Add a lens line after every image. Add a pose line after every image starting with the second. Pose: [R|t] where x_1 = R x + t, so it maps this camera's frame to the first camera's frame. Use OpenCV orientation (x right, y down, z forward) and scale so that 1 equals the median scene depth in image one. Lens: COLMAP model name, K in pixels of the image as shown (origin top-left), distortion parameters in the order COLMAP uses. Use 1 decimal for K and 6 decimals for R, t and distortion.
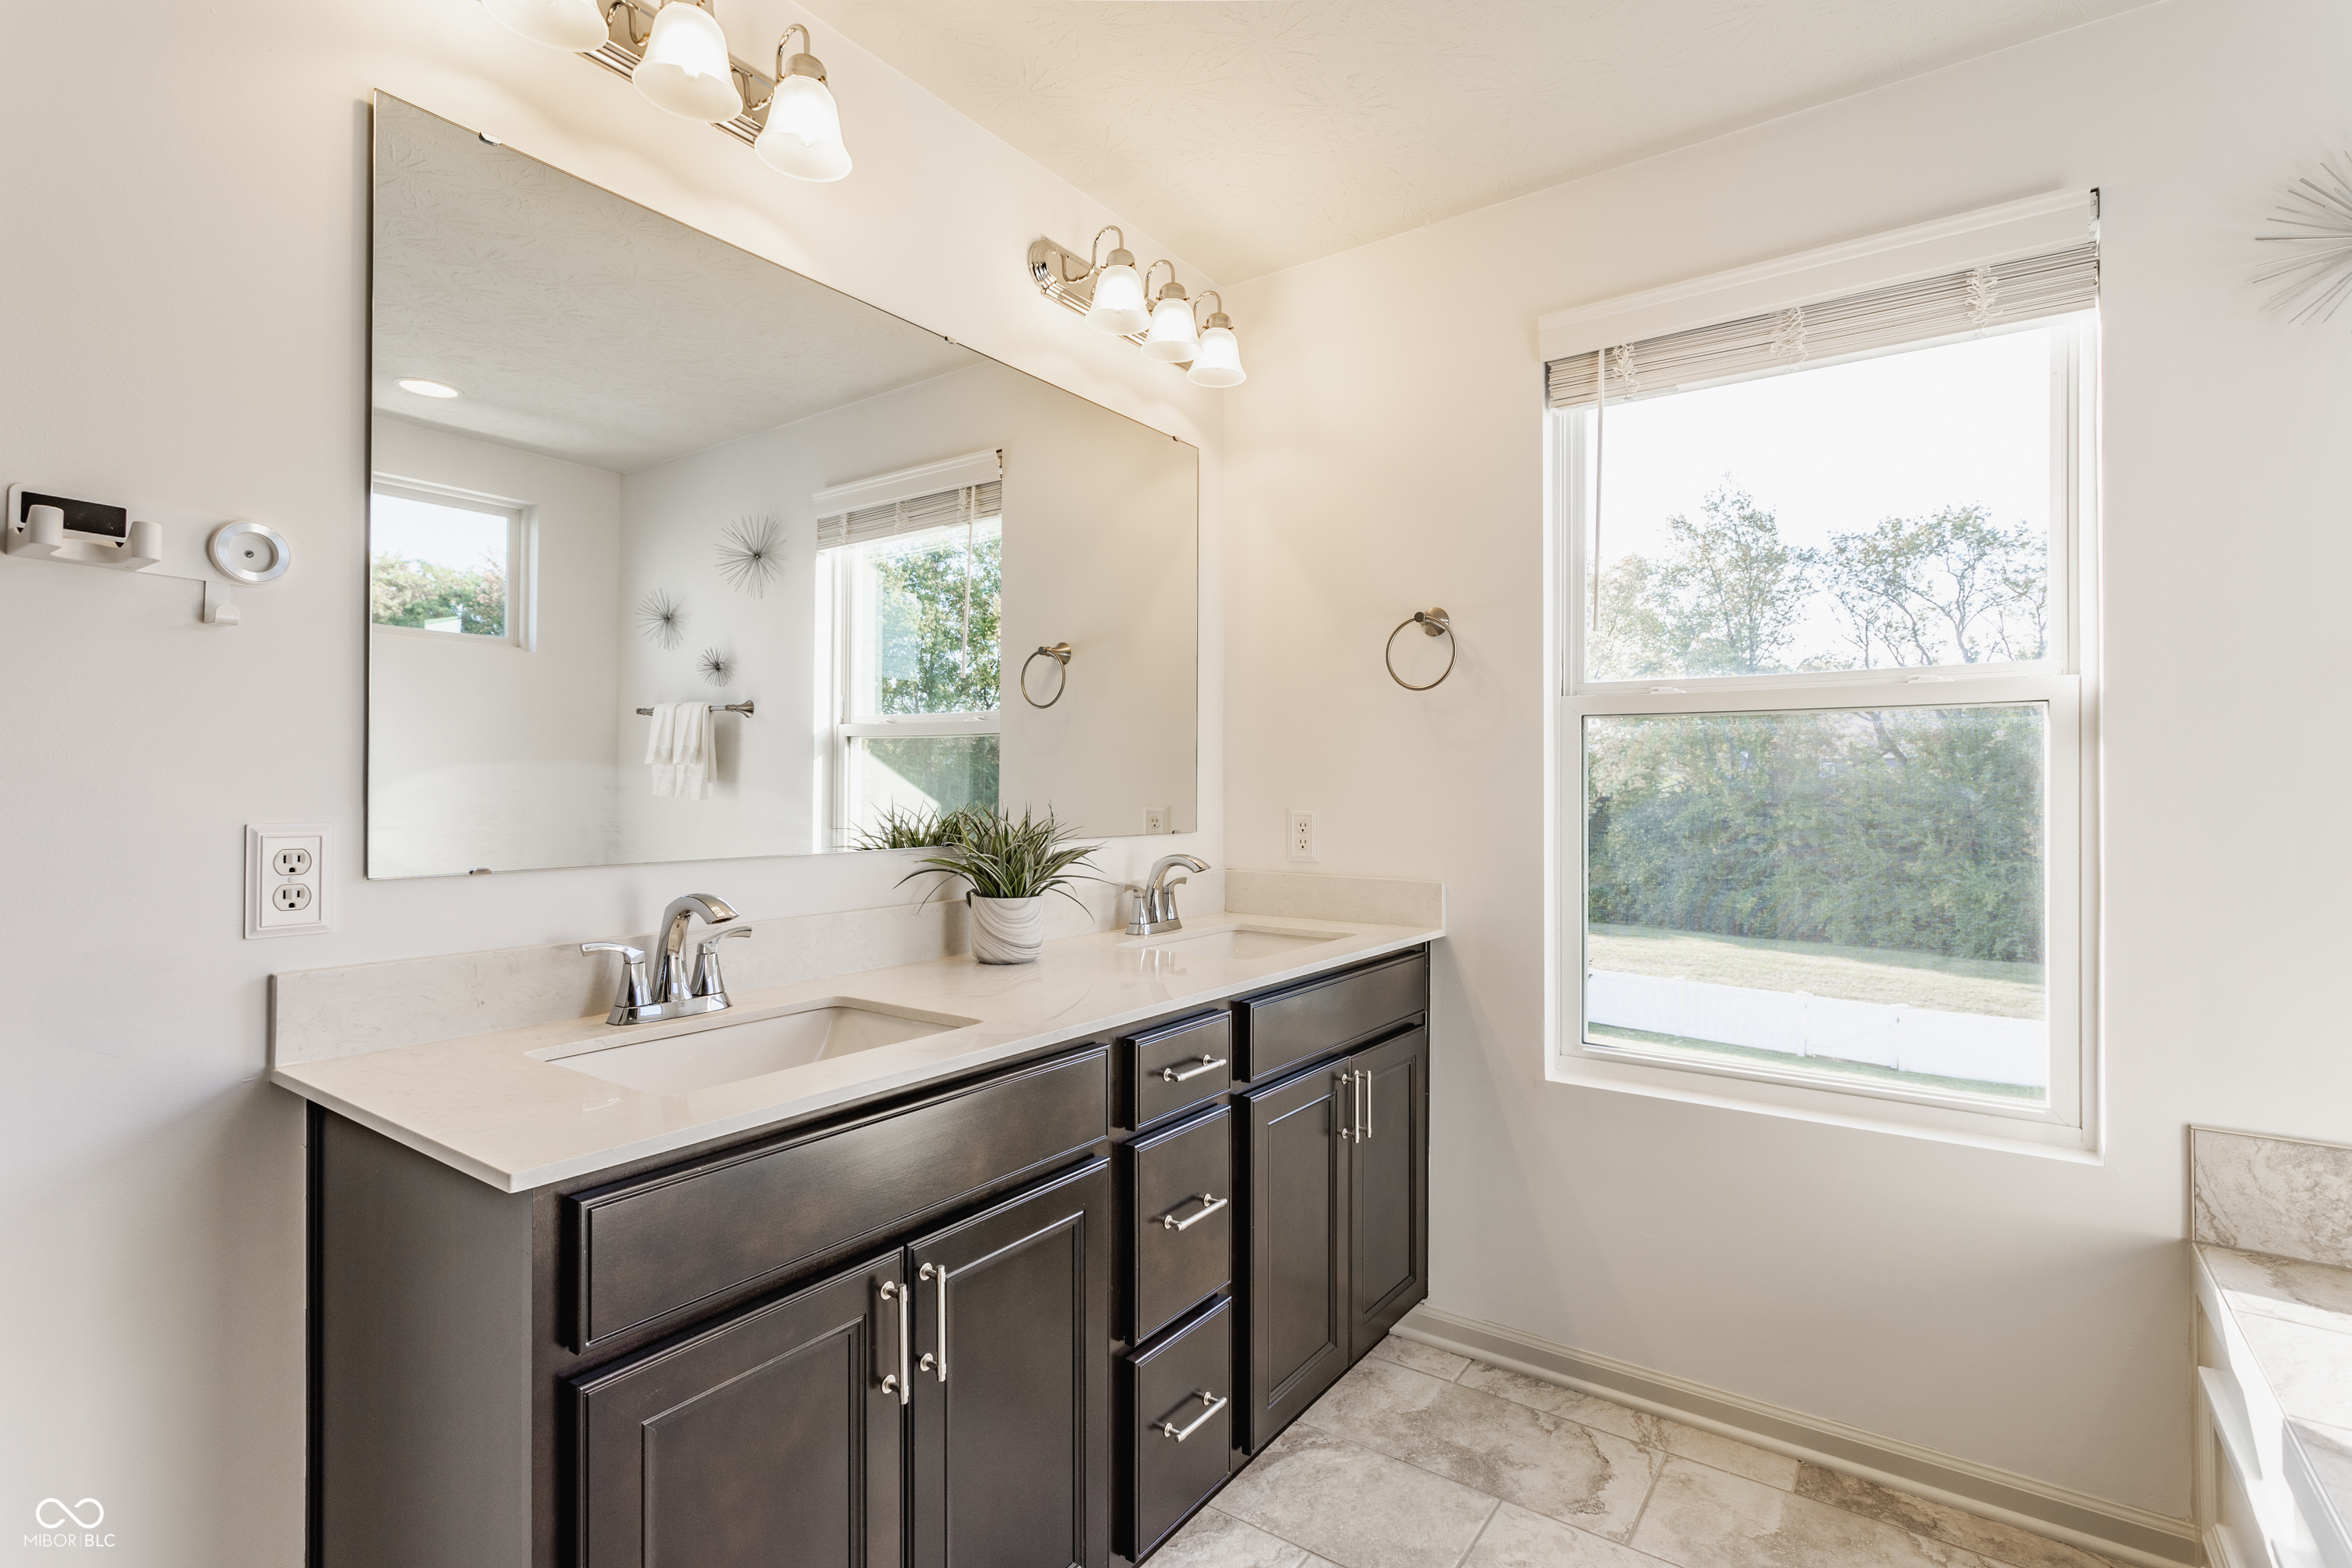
lens RADIAL K [[1096.8, 0, 1176.0], [0, 1096.8, 784.0], [0, 0, 1]] dist [-0.004940, 0.000196]
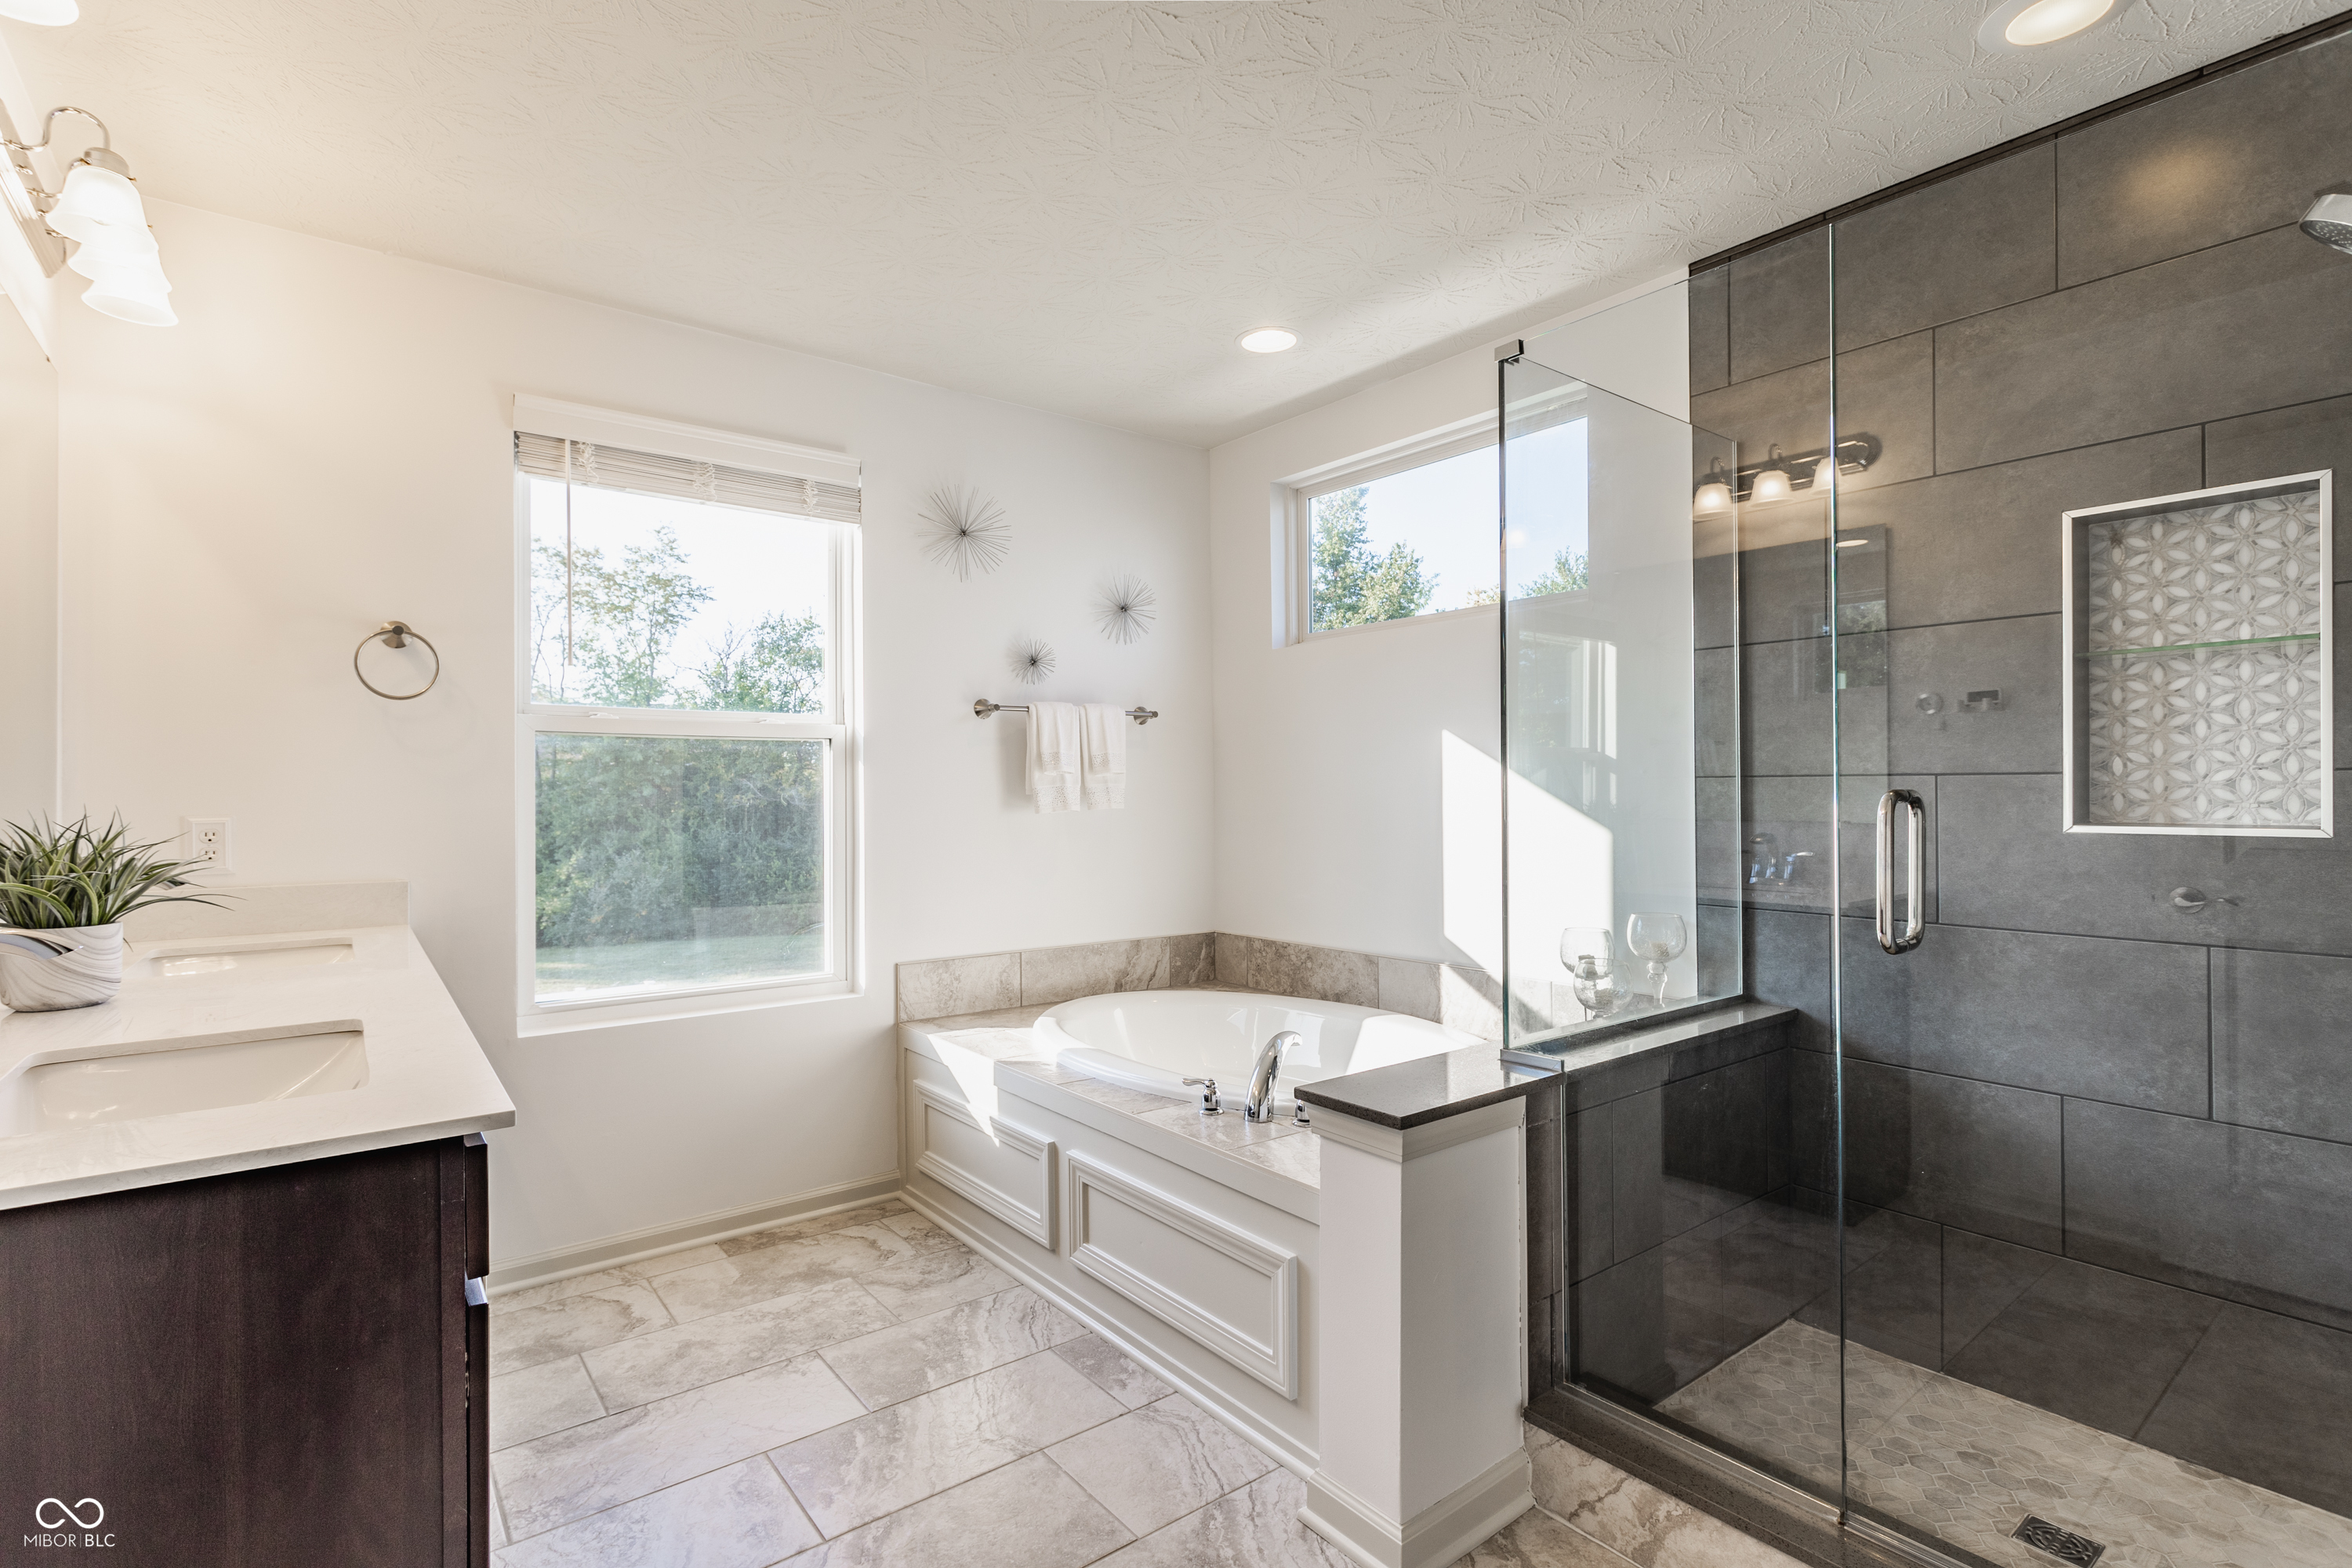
lens RADIAL K [[1118.7, 0, 1170.3], [0, 1118.7, 782.8], [0, 0, 1]] dist [0.001360, -0.000605]
pose [[0.286523, 0.000225, 0.958073, -0.729101], [-0.001971, 0.999998, 0.000355, -0.008689], [-0.958071, -0.001990, 0.286523, -0.026569]]
